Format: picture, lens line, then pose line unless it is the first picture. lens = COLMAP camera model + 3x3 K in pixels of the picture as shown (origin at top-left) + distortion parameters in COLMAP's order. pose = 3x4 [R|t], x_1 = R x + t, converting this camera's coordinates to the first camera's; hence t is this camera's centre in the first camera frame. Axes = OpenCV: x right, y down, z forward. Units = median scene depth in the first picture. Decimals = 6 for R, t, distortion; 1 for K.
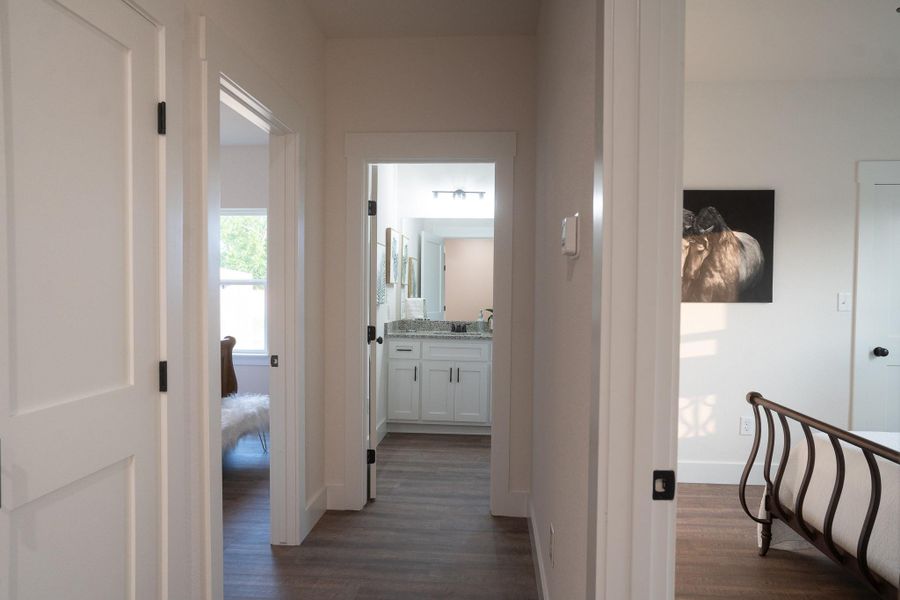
lens RADIAL K [[557.7, 0, 449.3], [0, 557.7, 306.1], [0, 0, 1]] dist [-0.023001, 0.015817]
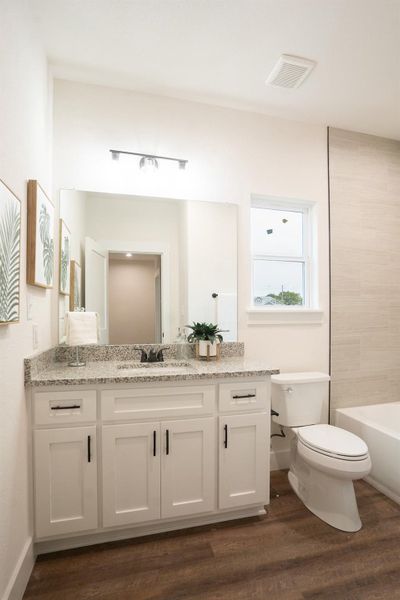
lens RADIAL K [[309.0, 0, 203.1], [0, 309.0, 317.1], [0, 0, 1]] dist [-0.053370, 0.020171]
pose [[0.941287, -0.014457, 0.337297, -0.051282], [0.017723, 0.999821, -0.006607, -0.003708], [-0.337141, 0.012197, 0.941375, 0.642781]]
